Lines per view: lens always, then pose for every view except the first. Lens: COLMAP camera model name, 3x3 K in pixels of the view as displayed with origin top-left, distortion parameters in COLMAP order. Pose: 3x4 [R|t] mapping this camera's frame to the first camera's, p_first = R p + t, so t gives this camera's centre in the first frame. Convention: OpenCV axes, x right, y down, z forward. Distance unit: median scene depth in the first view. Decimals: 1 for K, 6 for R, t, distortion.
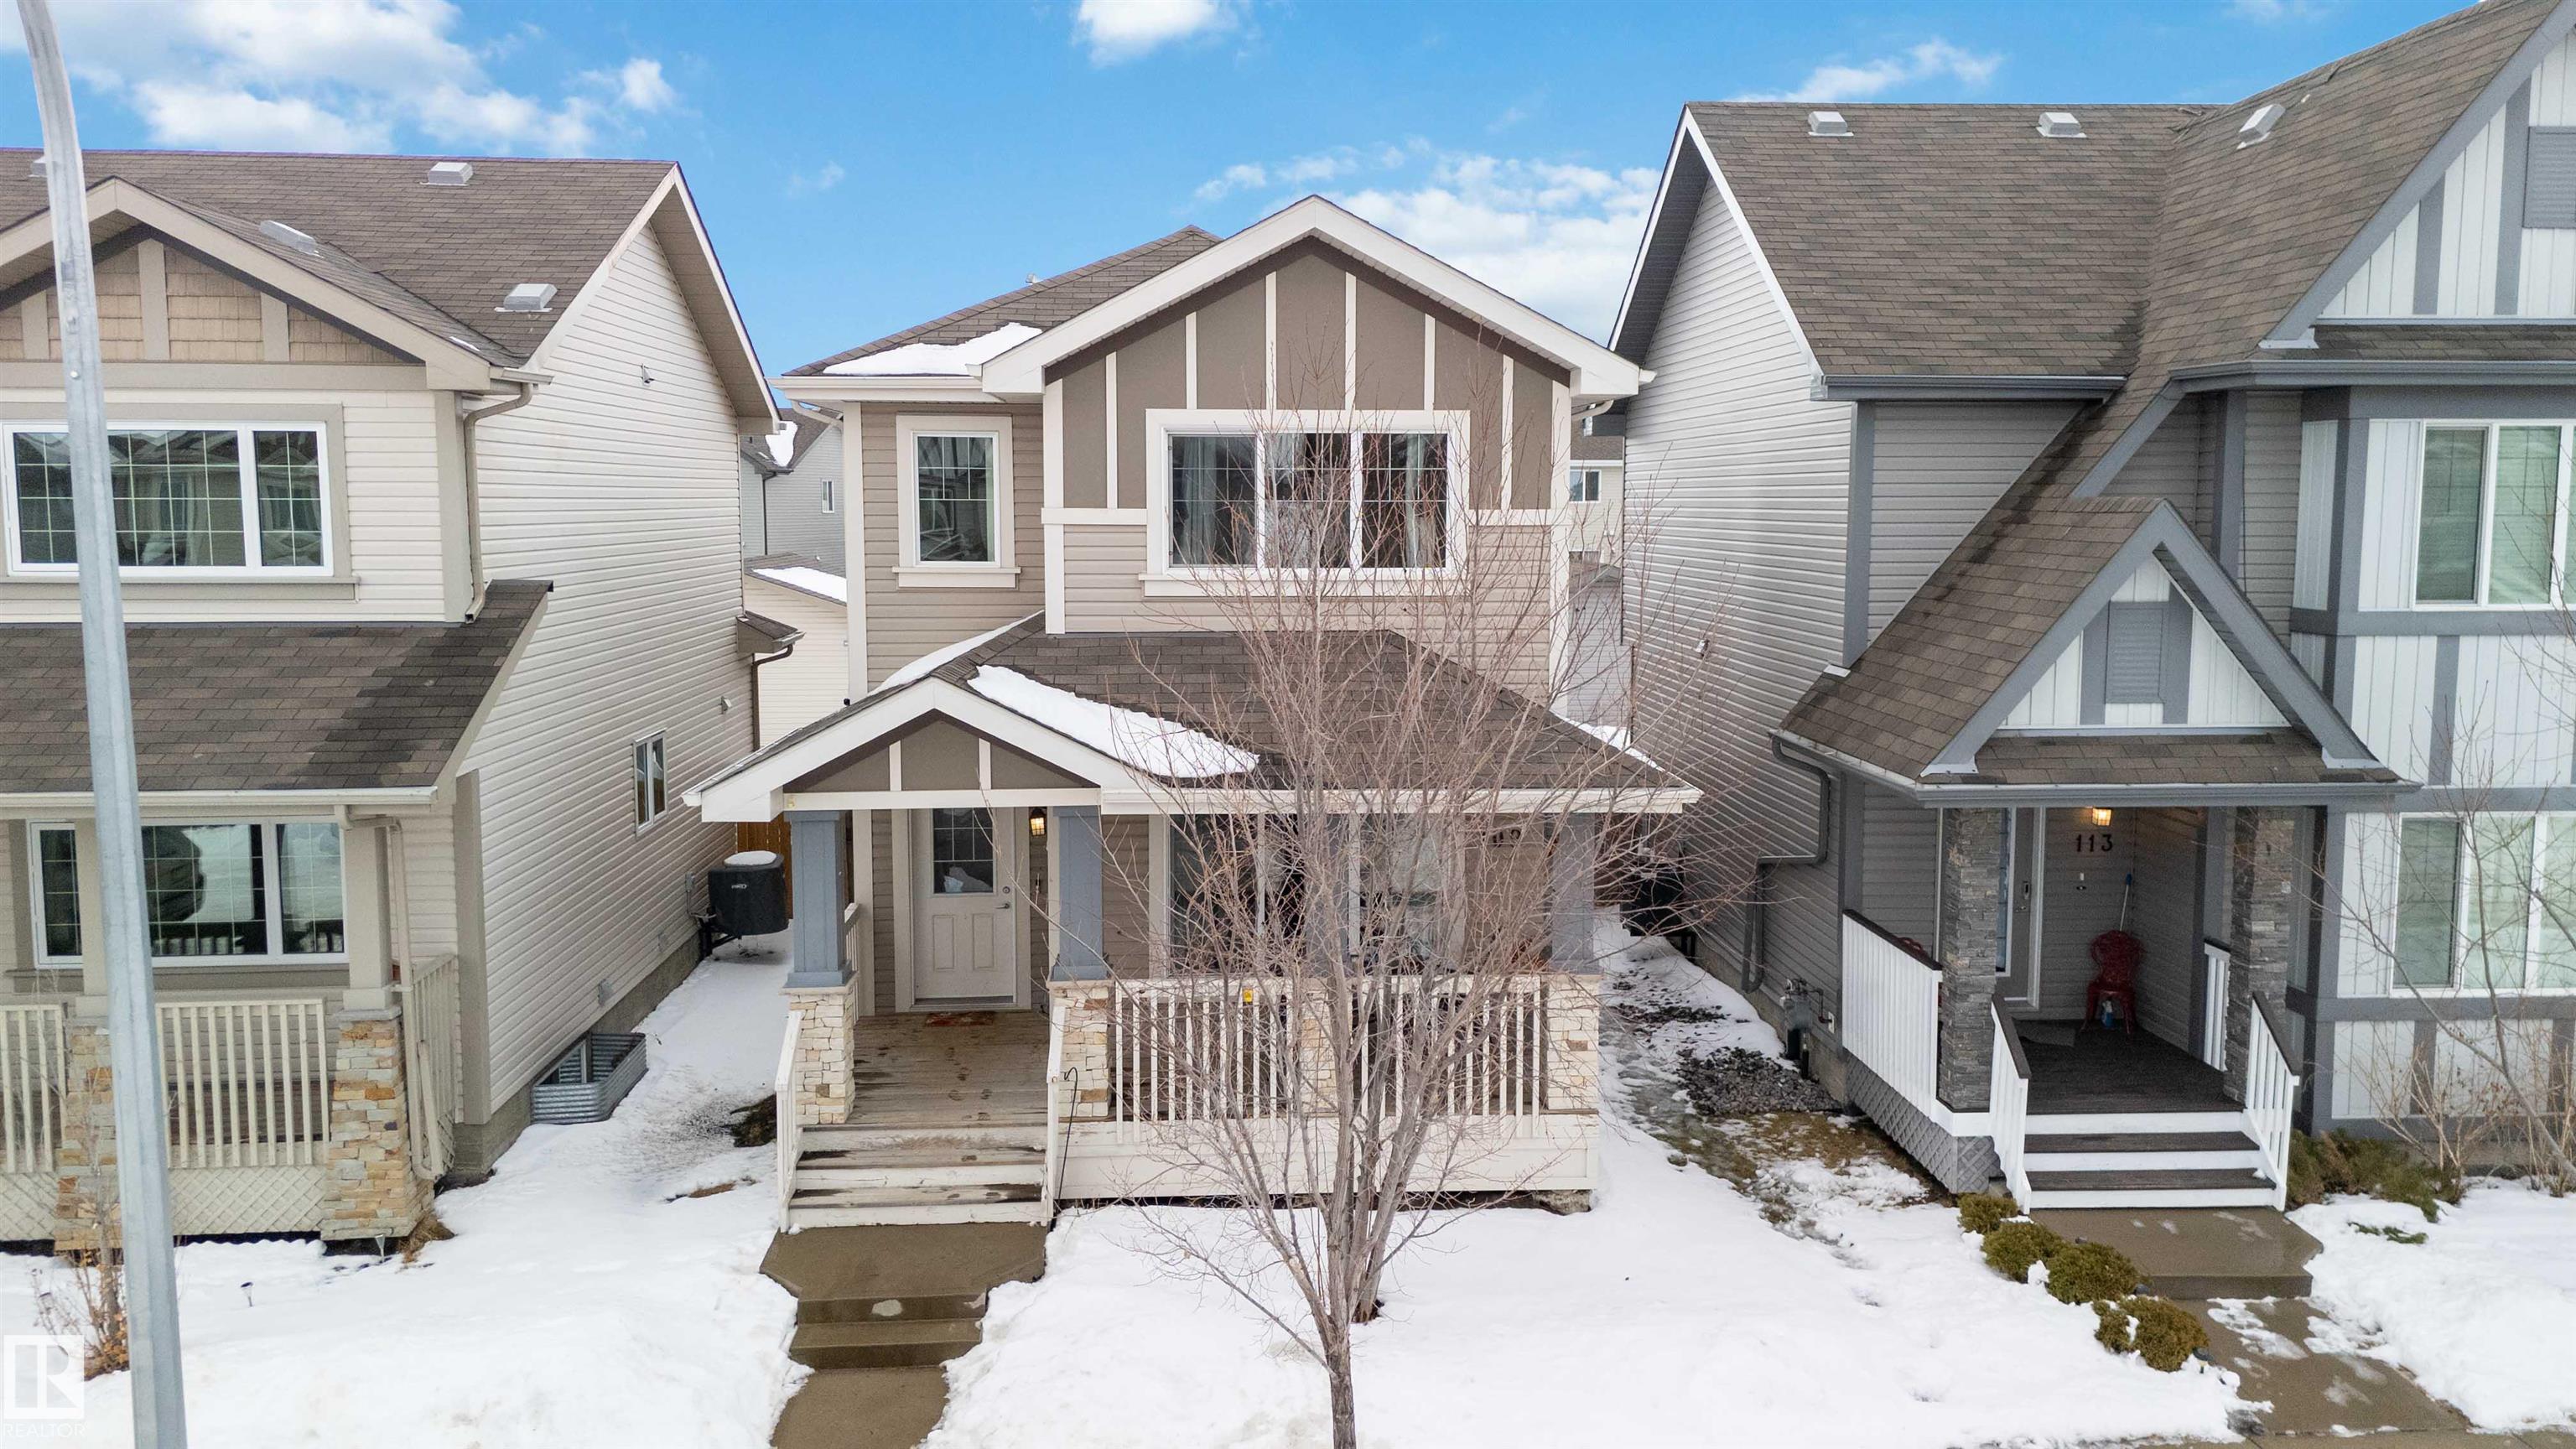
lens RADIAL K [[1885.1, 0, 1303.8], [0, 1885.1, 679.7], [0, 0, 1]] dist [0.080496, -0.073308]
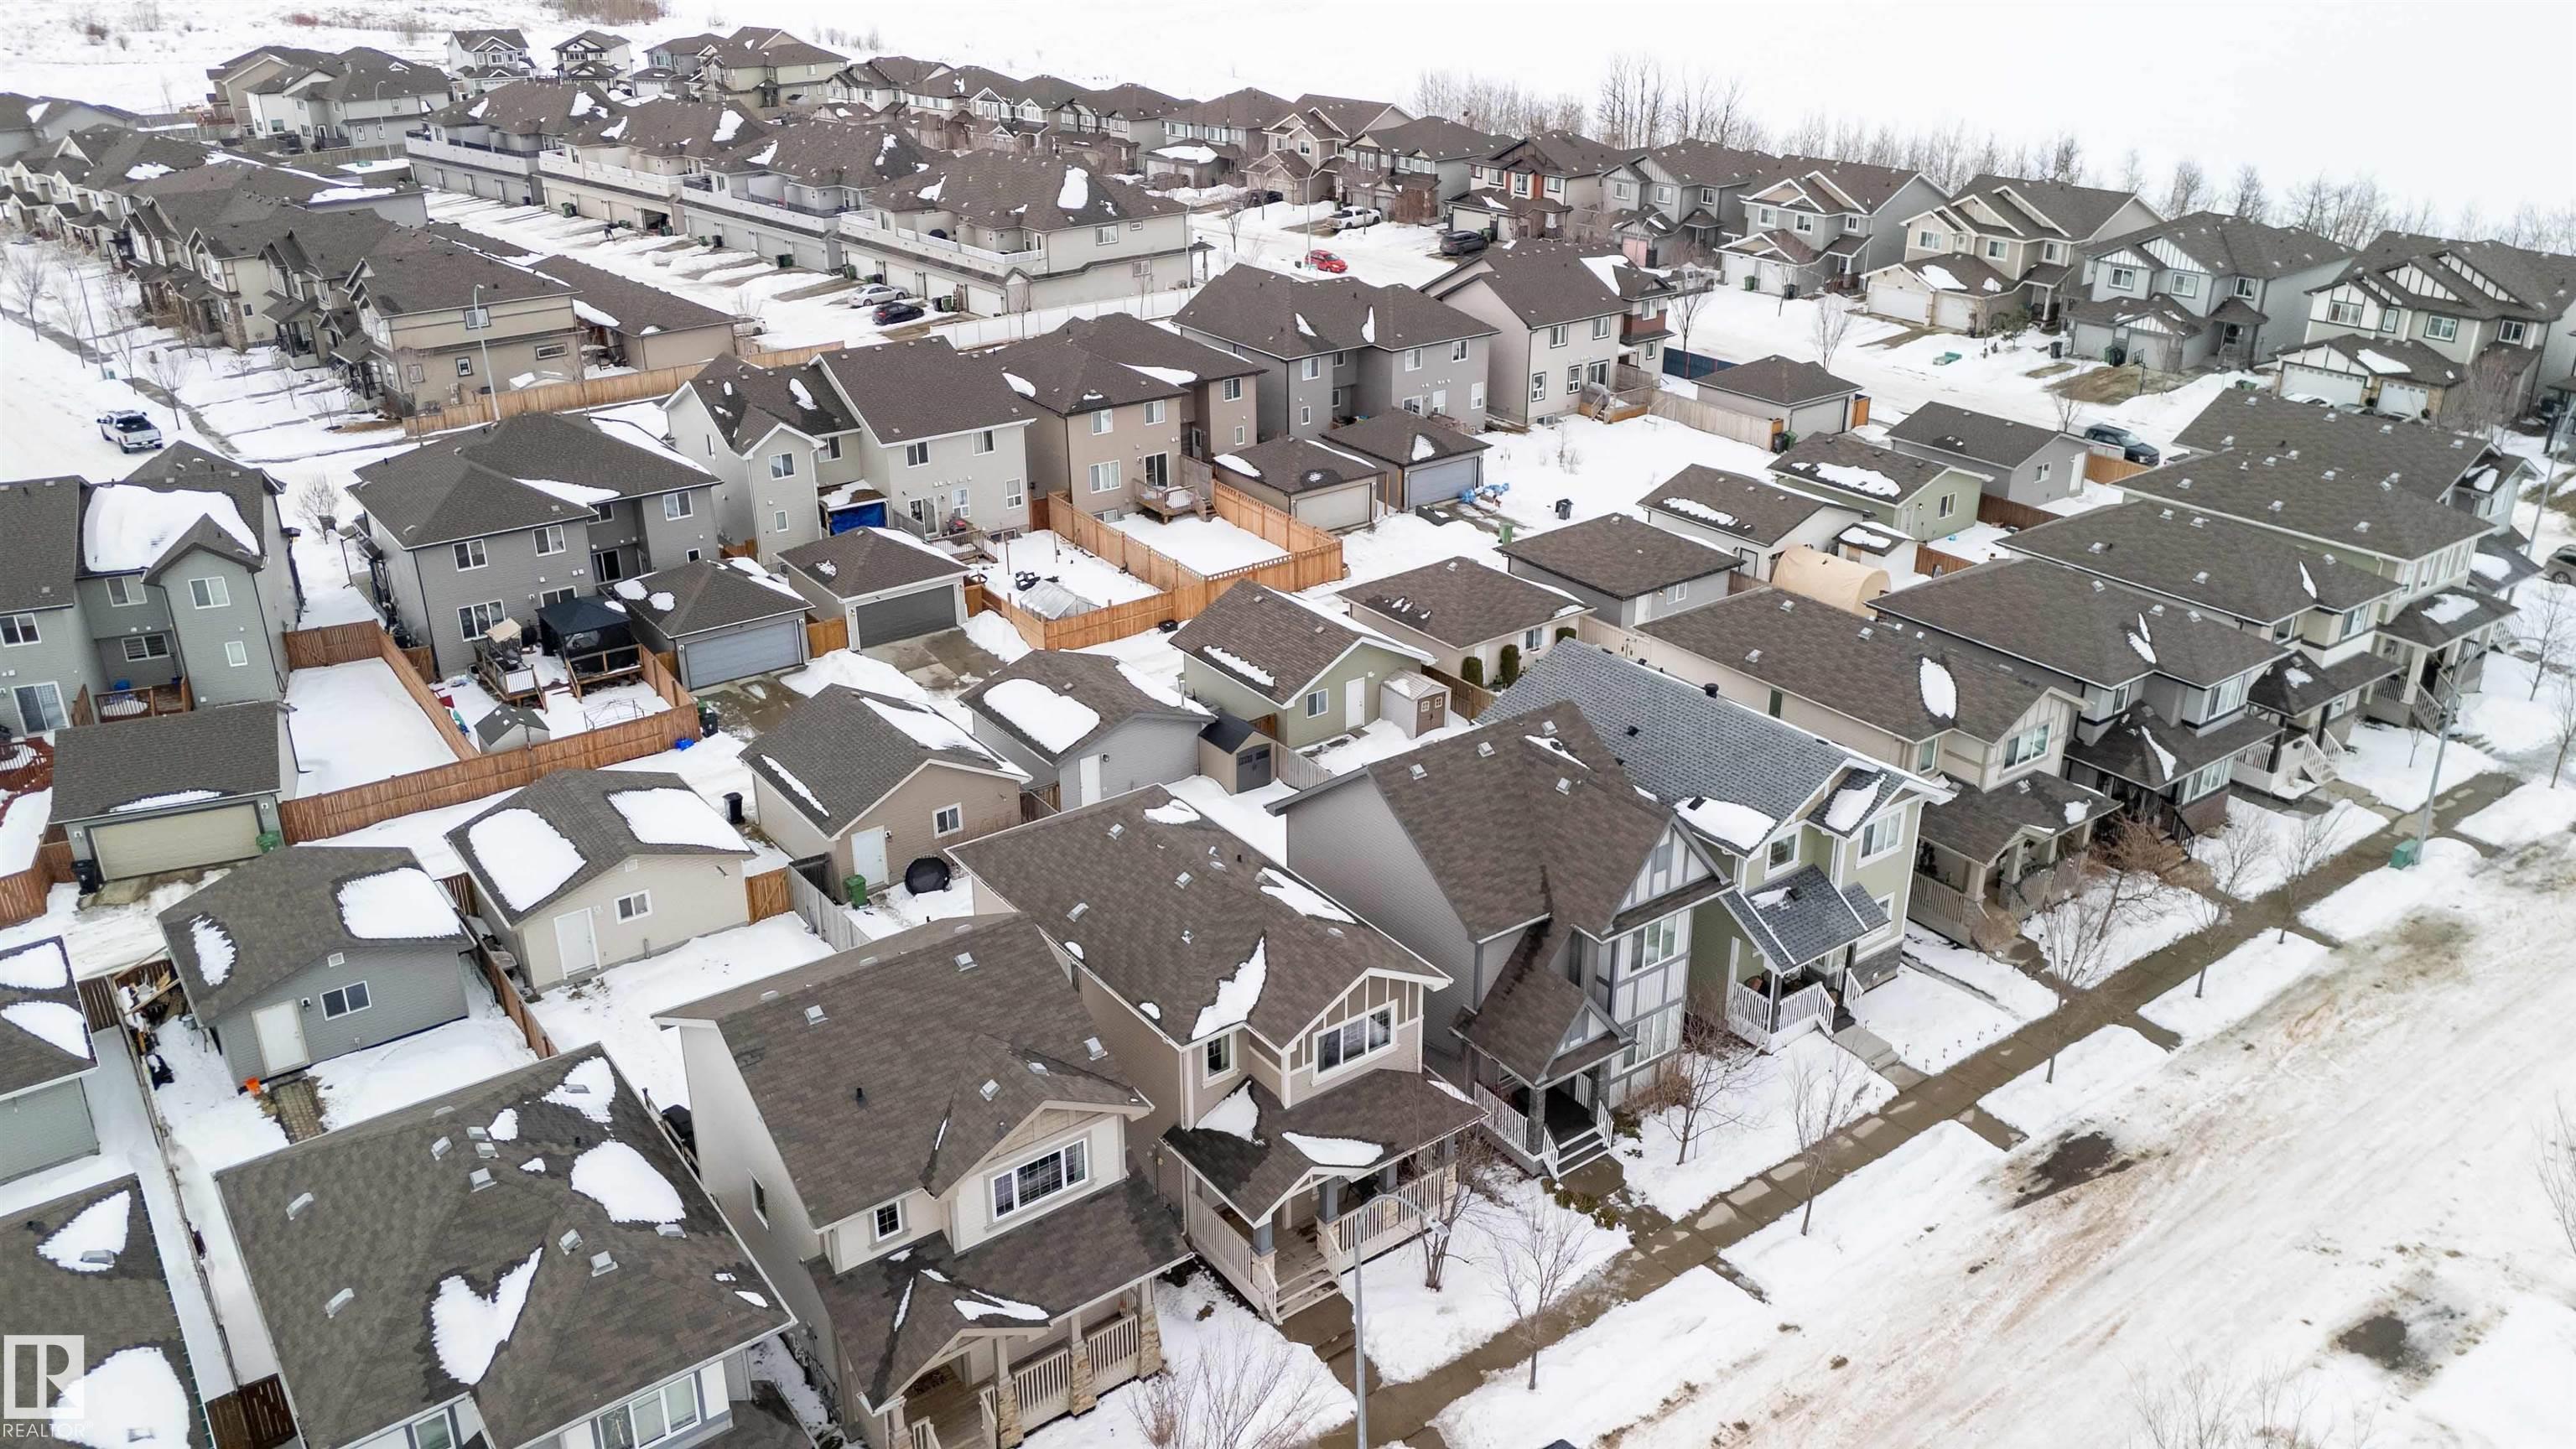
lens RADIAL K [[1885.1, 0, 1296.2], [0, 1885.1, 687.4], [0, 0, 1]] dist [0.080496, -0.073308]
pose [[0.842713, -0.217903, 0.492294, -1.486512], [0.055532, 0.944732, 0.323106, -1.662377], [-0.535492, -0.244947, 0.808238, -1.298341]]
